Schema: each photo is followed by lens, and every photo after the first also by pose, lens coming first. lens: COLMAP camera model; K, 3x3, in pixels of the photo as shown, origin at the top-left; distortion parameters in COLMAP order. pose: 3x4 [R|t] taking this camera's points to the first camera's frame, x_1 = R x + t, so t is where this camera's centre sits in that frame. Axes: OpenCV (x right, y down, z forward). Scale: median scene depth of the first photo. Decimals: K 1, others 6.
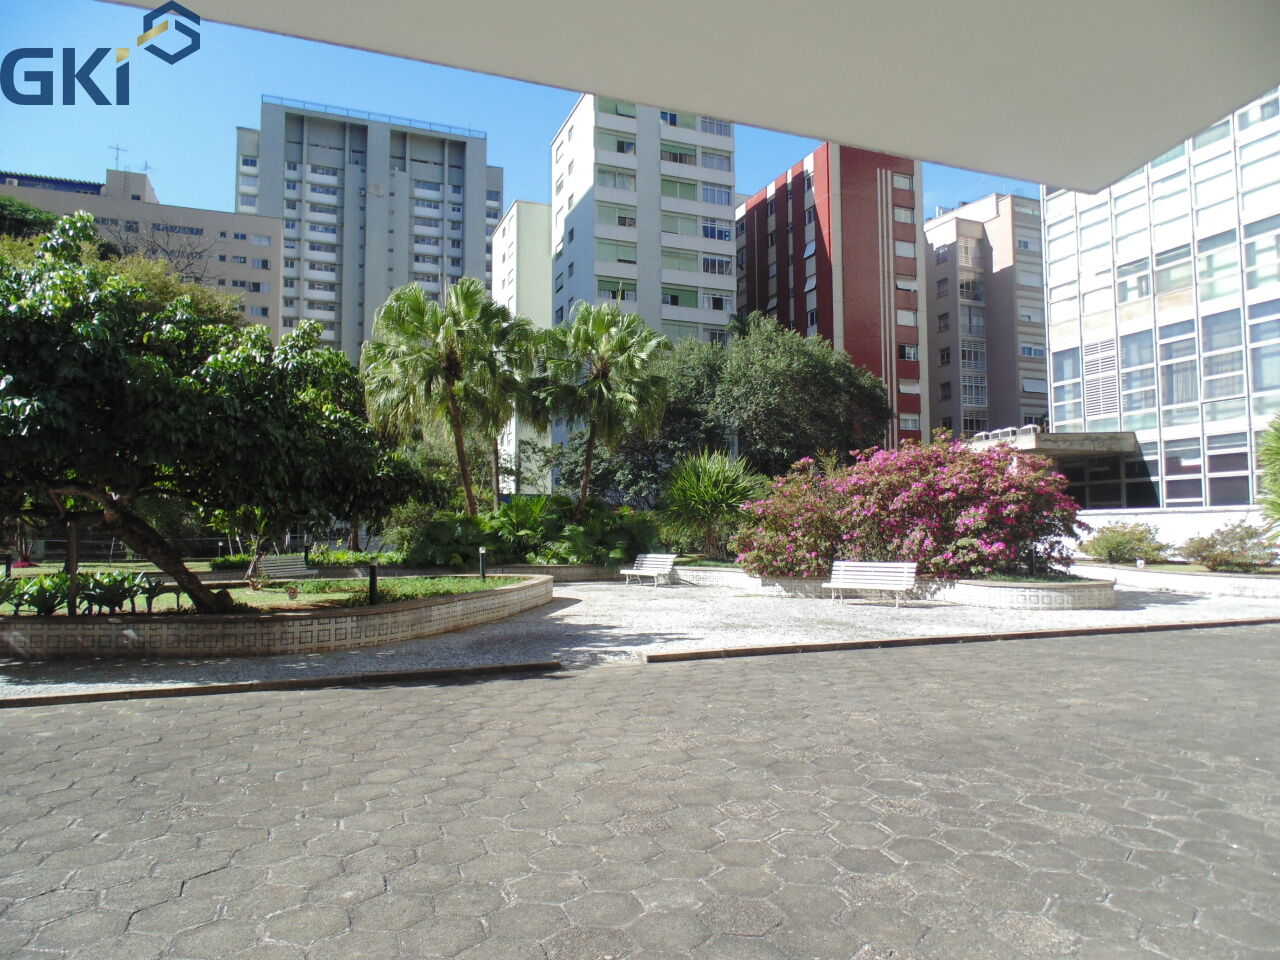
lens RADIAL K [[840.1, 0, 640.0], [0, 840.1, 480.0], [0, 0, 1]] dist [-0.001074, -0.003806]
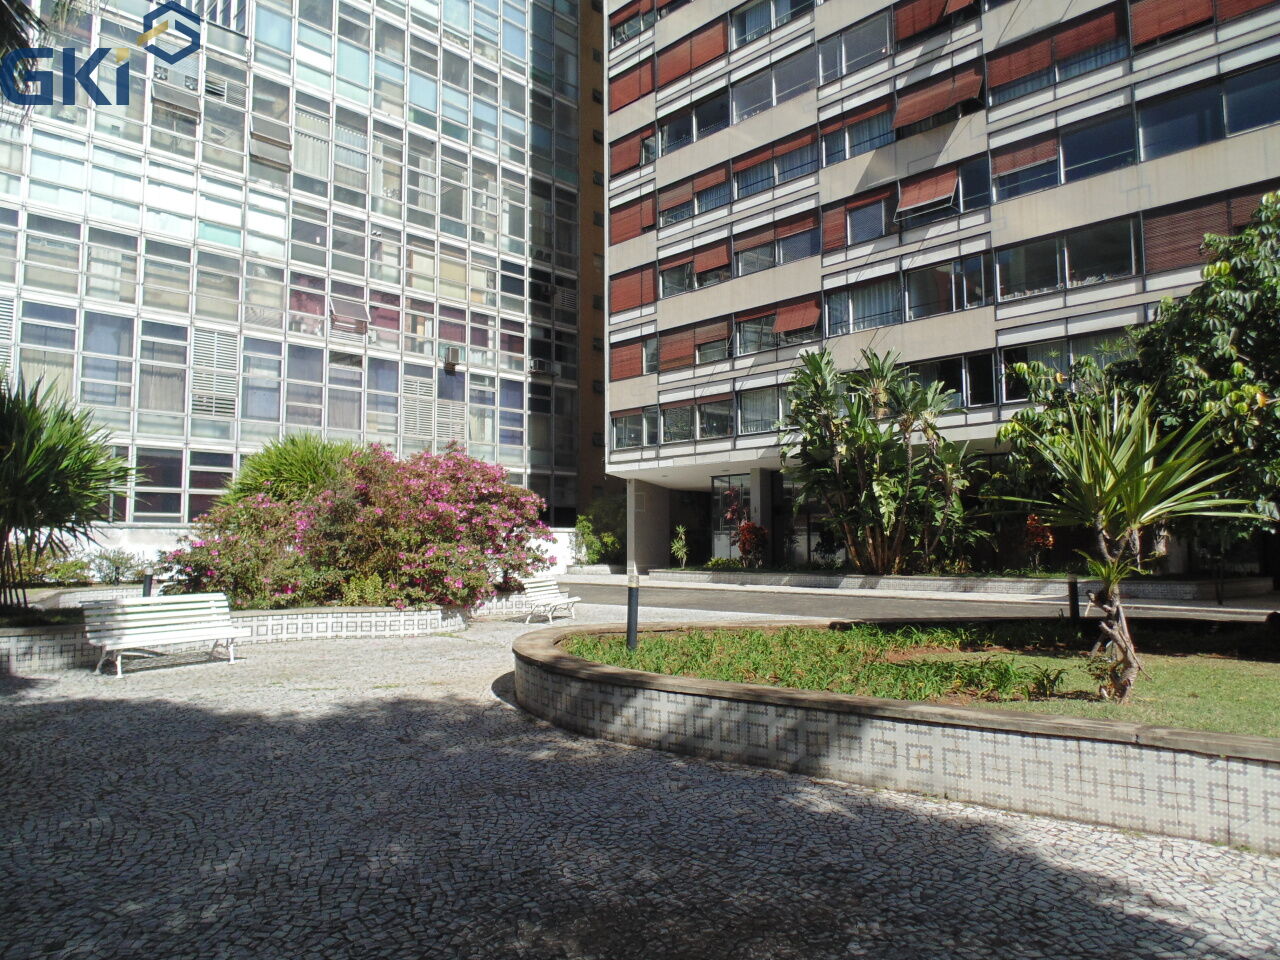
lens RADIAL K [[840.1, 0, 640.0], [0, 840.1, 480.0], [0, 0, 1]] dist [-0.001074, -0.003806]
pose [[-0.395123, 0.088495, 0.914356, -0.398886], [-0.044389, 0.992347, -0.115226, 0.068491], [-0.917555, -0.086116, -0.388171, 0.880050]]
